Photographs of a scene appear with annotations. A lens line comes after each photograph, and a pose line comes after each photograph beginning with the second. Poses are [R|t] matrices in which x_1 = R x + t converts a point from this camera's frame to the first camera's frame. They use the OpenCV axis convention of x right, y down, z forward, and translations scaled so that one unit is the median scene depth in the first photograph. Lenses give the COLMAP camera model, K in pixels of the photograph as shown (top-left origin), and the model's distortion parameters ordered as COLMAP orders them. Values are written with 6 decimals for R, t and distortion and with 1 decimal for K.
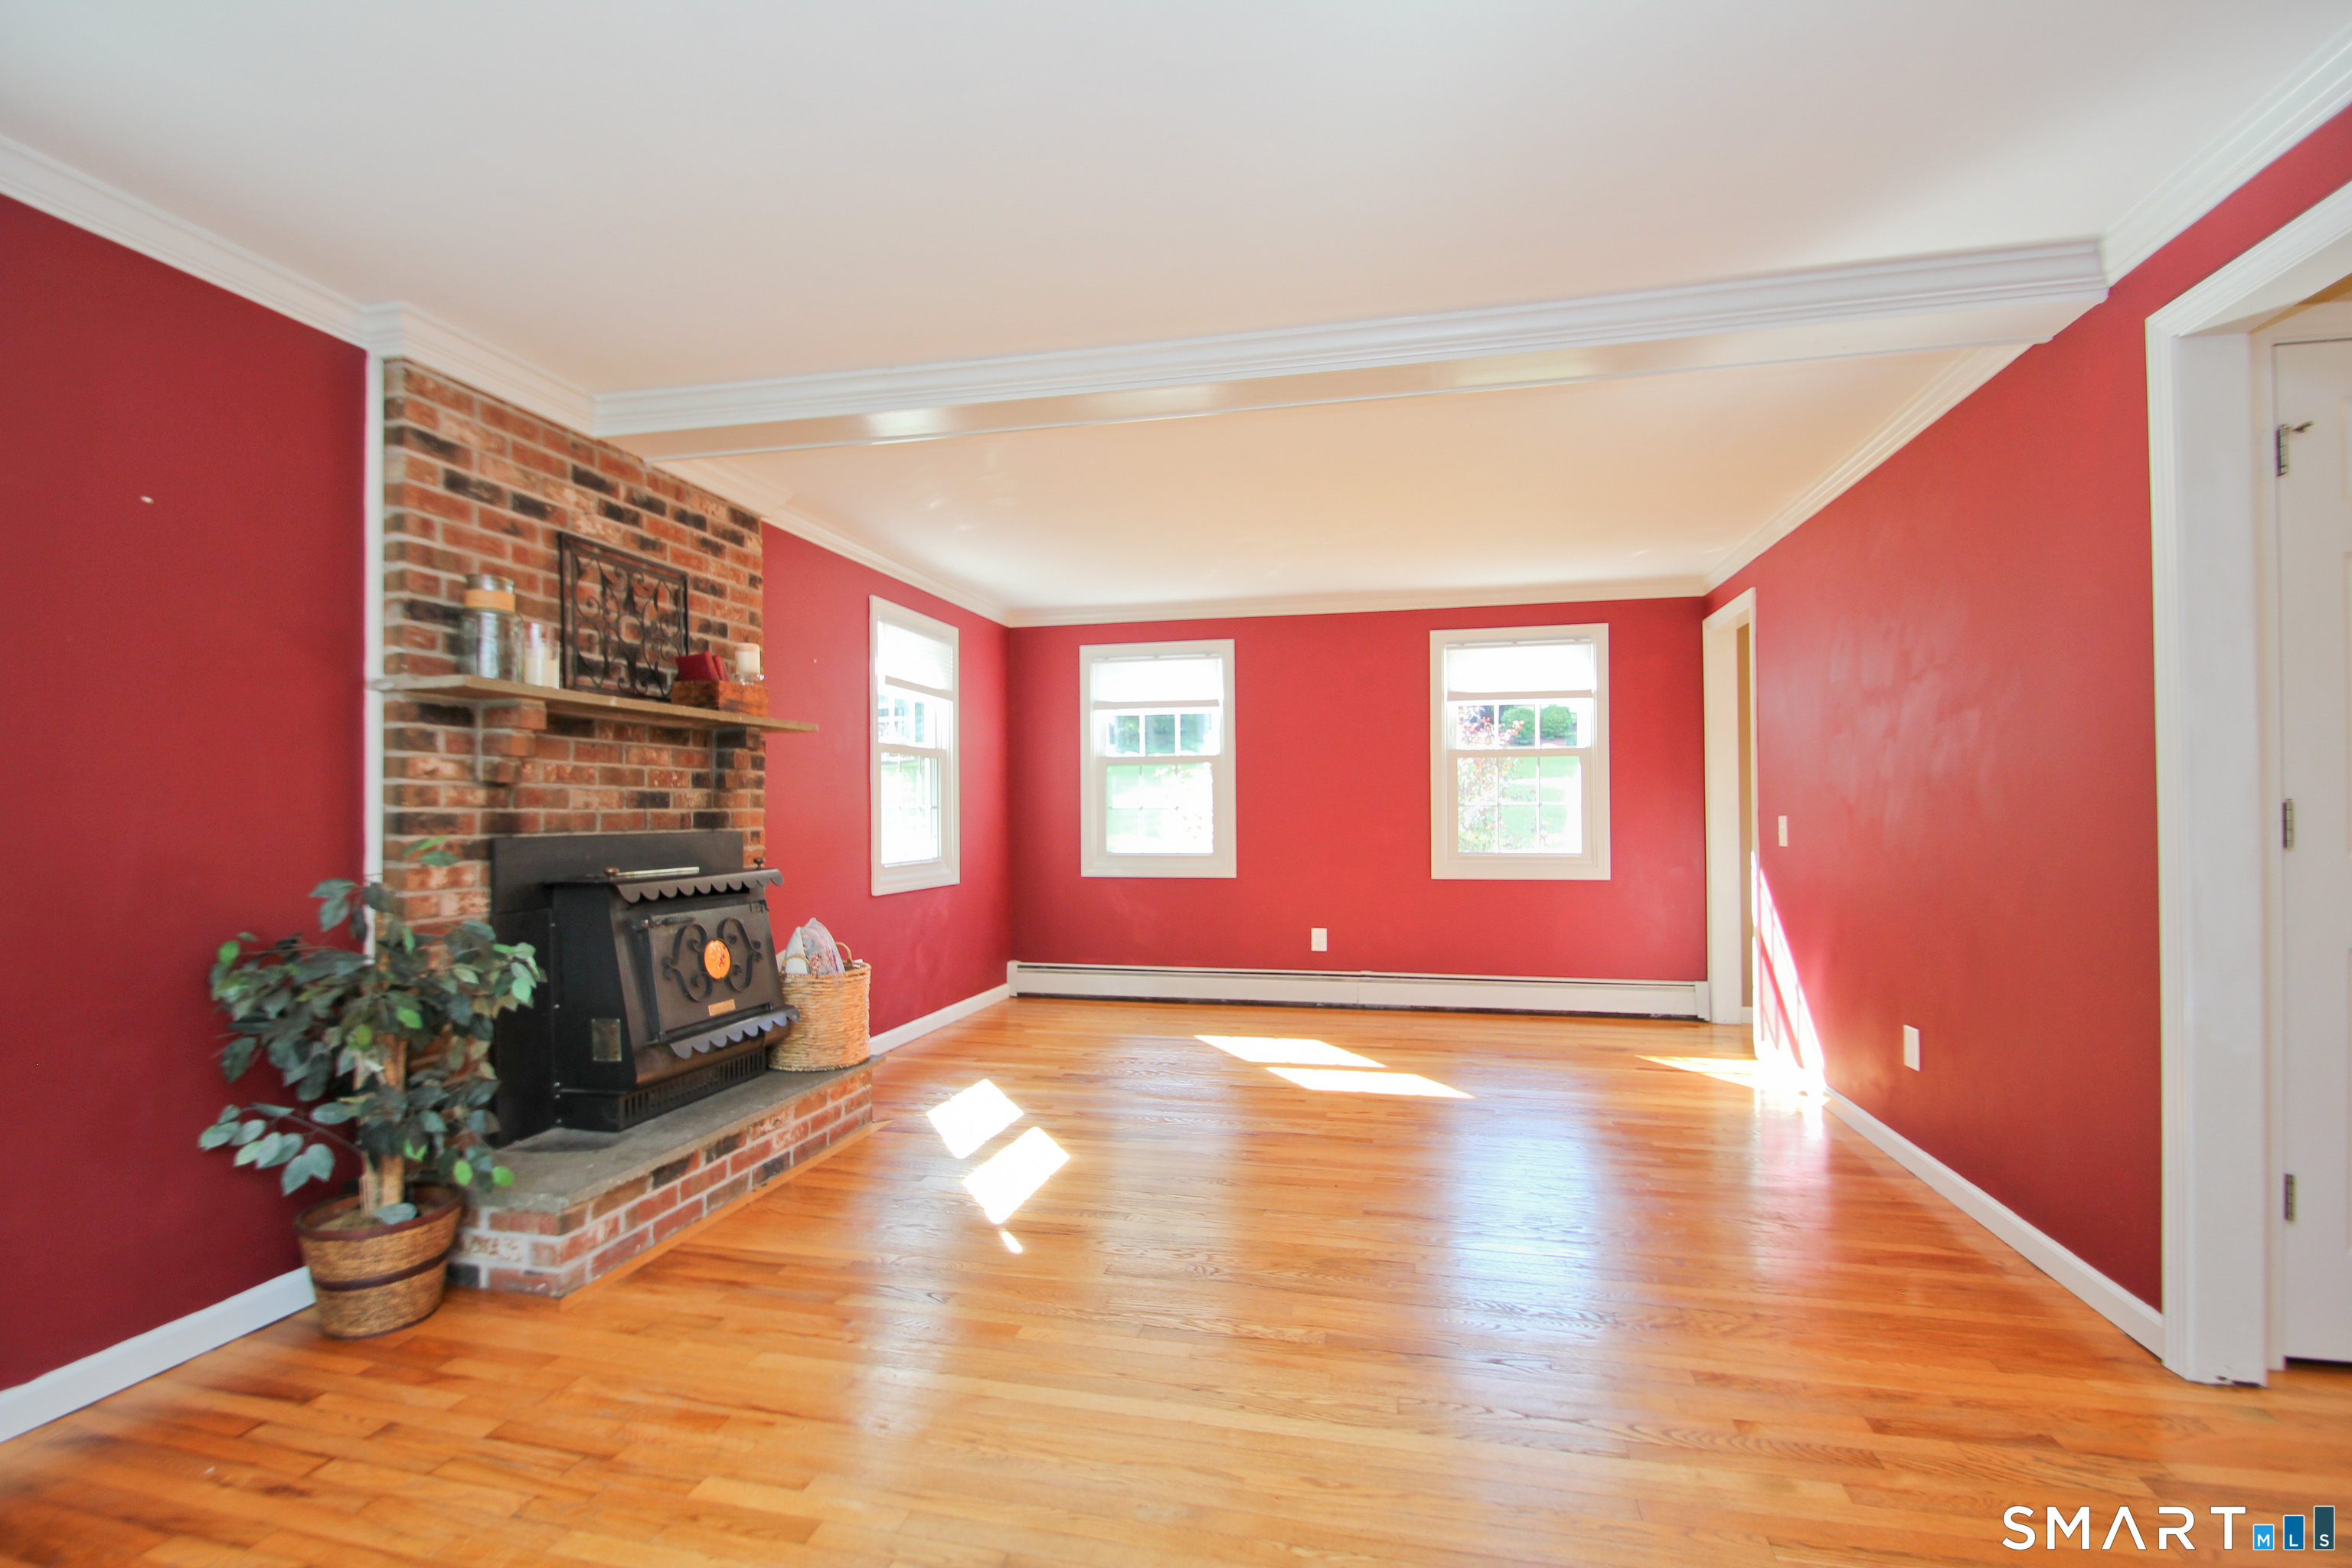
lens RADIAL K [[1093.2, 0, 1175.2], [0, 1093.2, 800.7], [0, 0, 1]] dist [-0.003590, -0.004230]
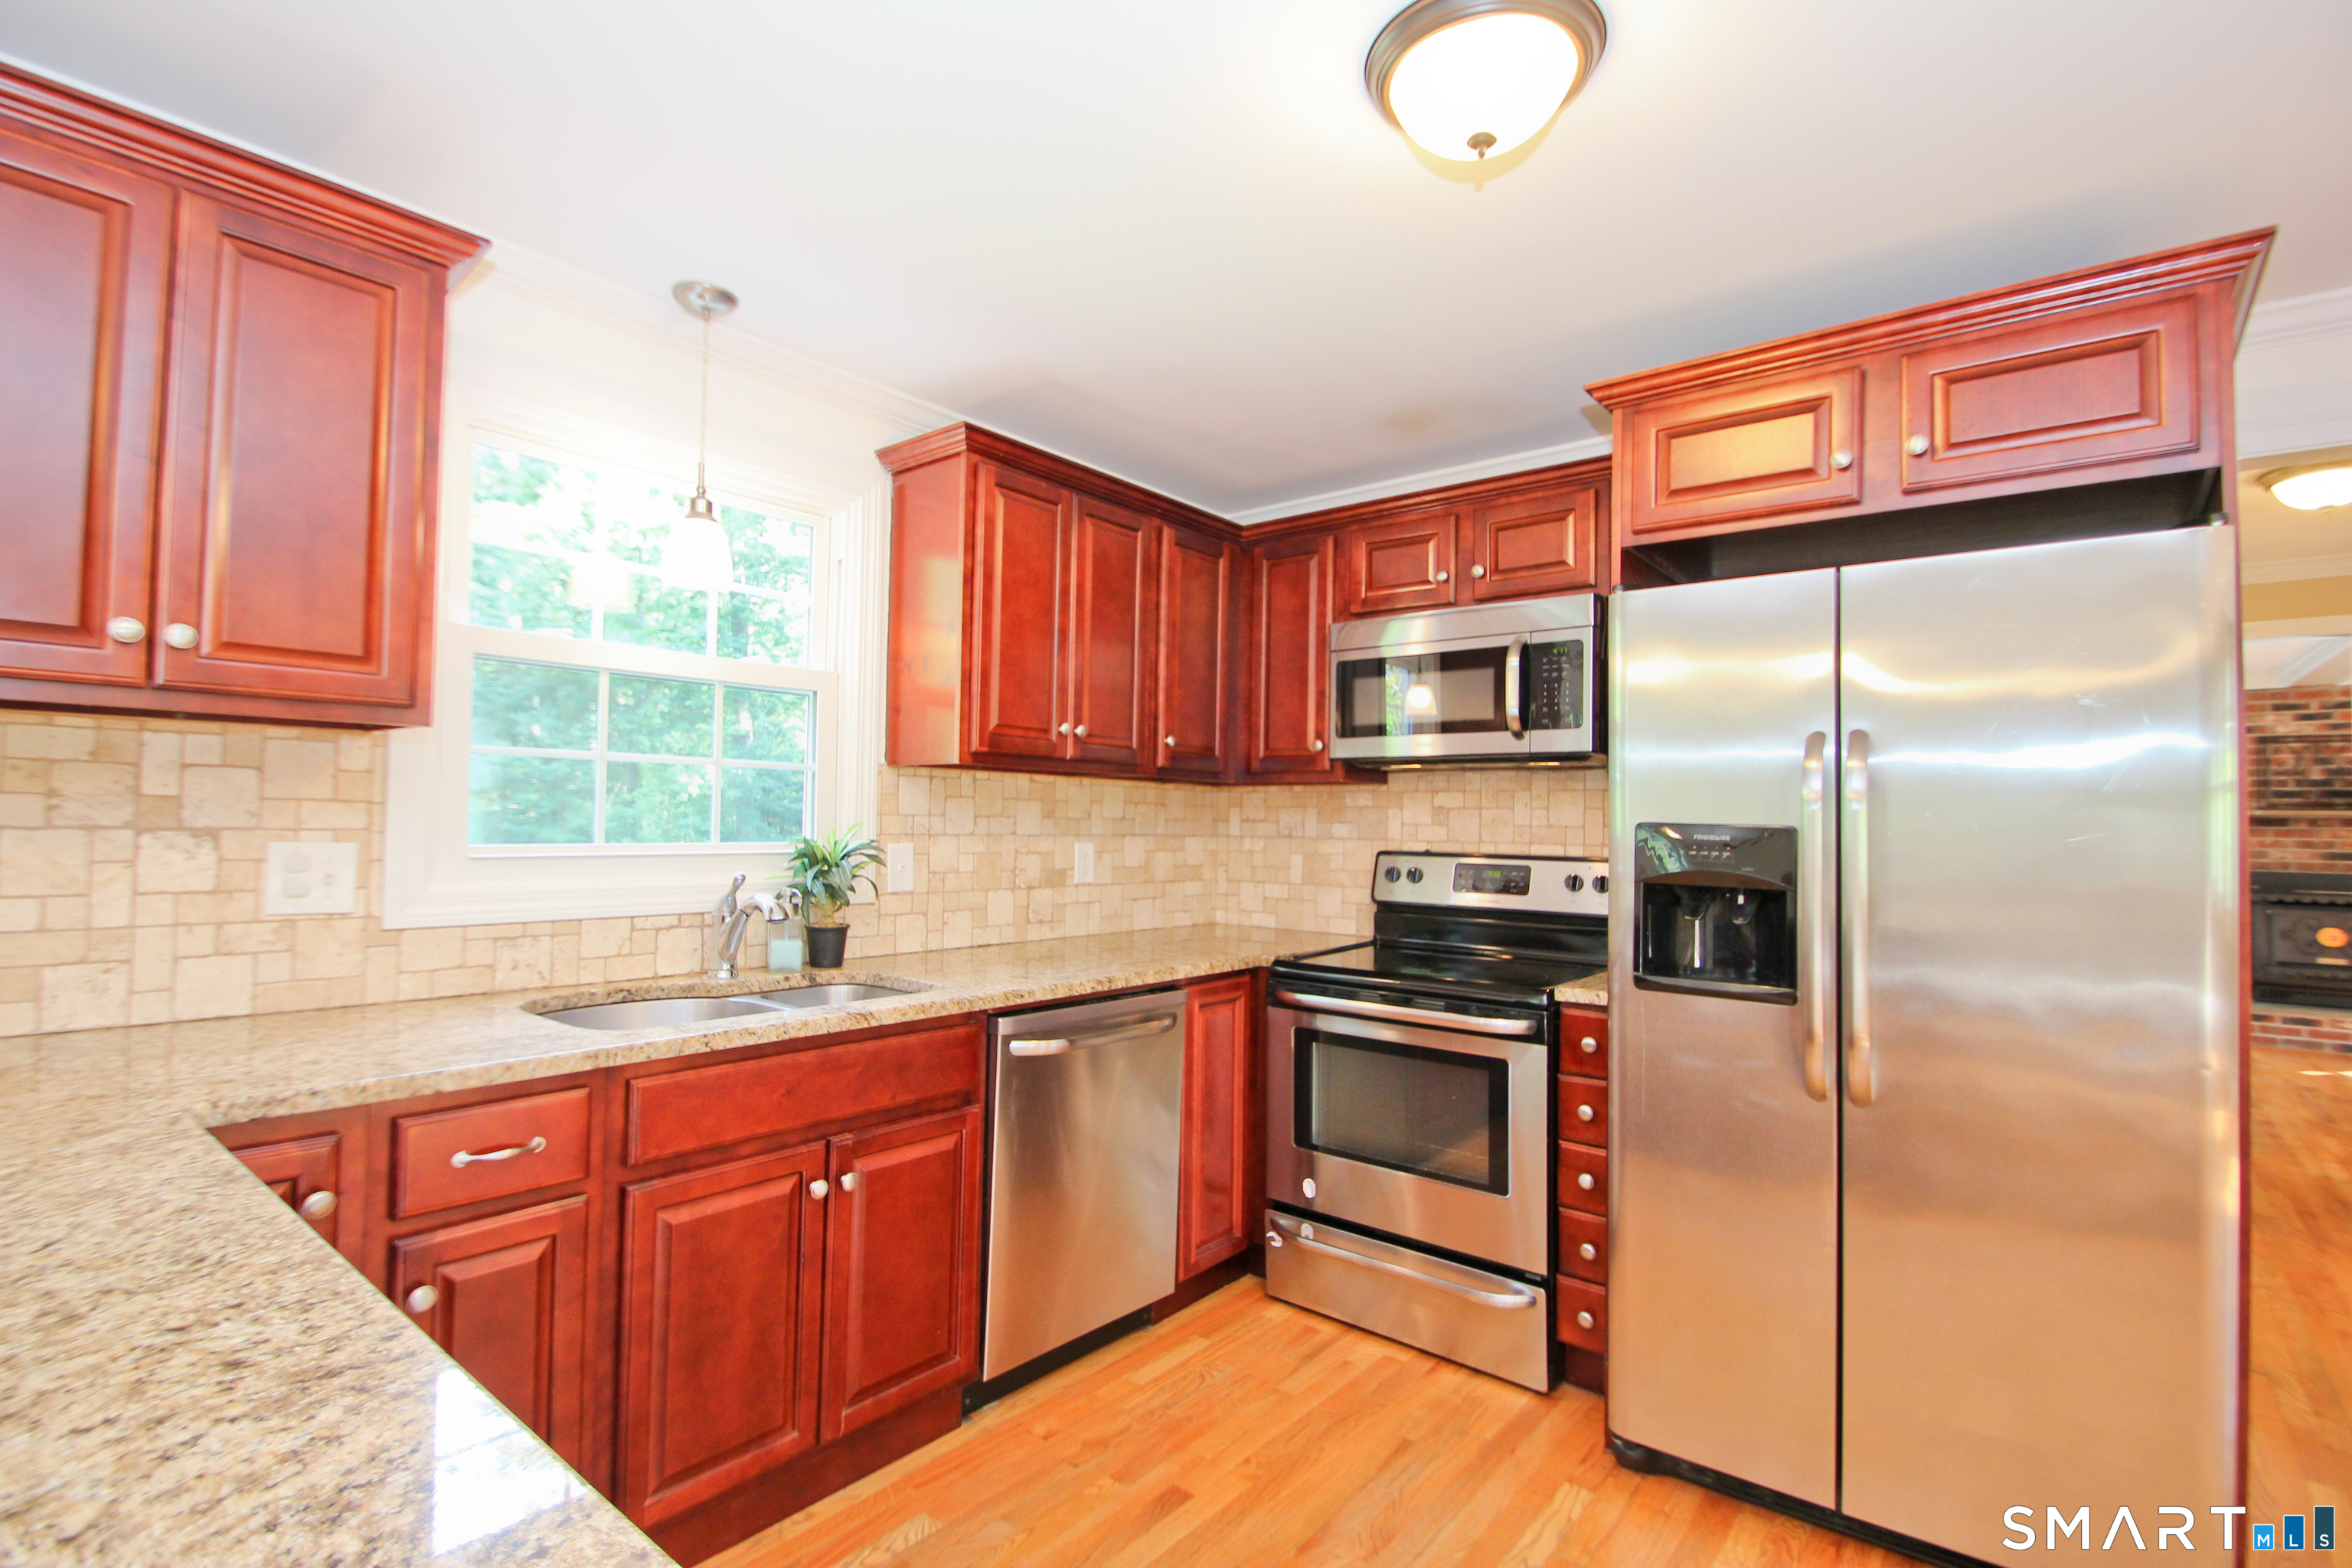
lens RADIAL K [[1093.2, 0, 1174.5], [0, 1093.2, 795.0], [0, 0, 1]] dist [-0.003590, -0.004230]
pose [[-0.448672, -0.025678, -0.893328, 2.402180], [-0.003404, 0.999629, -0.027024, -0.056144], [0.893690, -0.009084, -0.448593, -0.001917]]
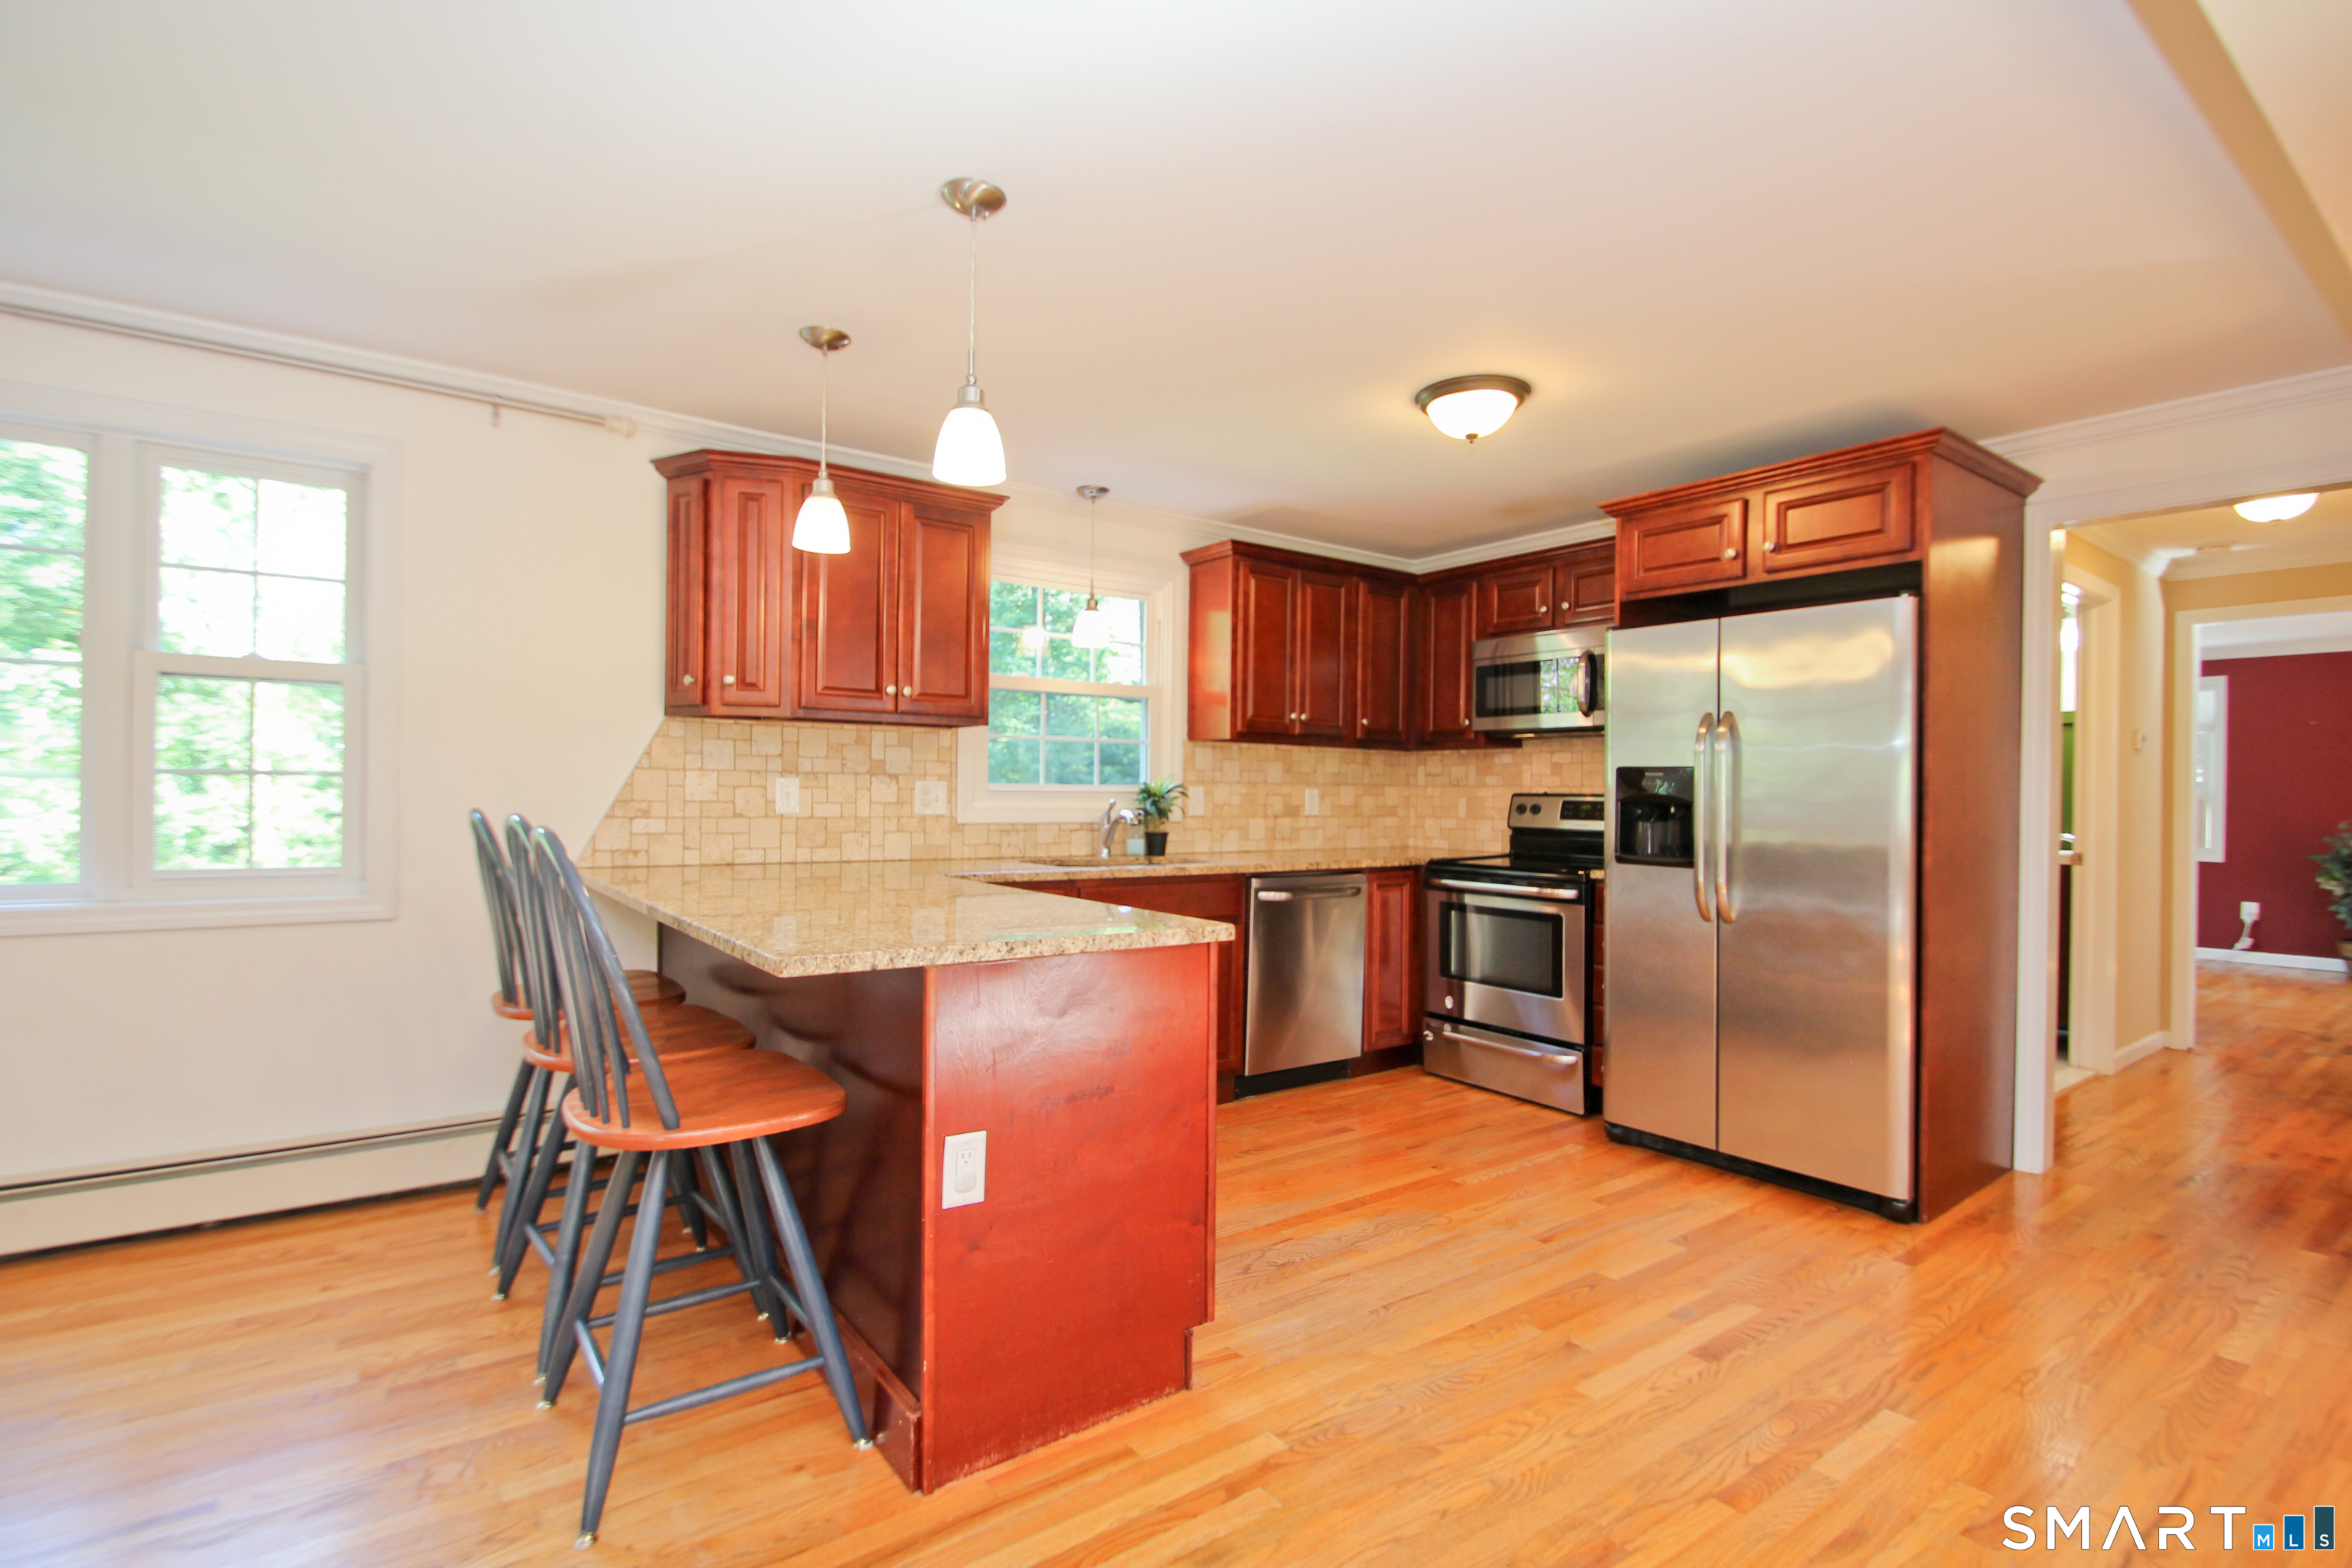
lens RADIAL K [[1093.2, 0, 1170.2], [0, 1093.2, 790.0], [0, 0, 1]] dist [-0.003590, -0.004230]
pose [[-0.660074, -0.004392, -0.751188, 2.844521], [0.000761, 0.999978, -0.006515, -0.026531], [0.751200, -0.004872, -0.660057, 0.352081]]
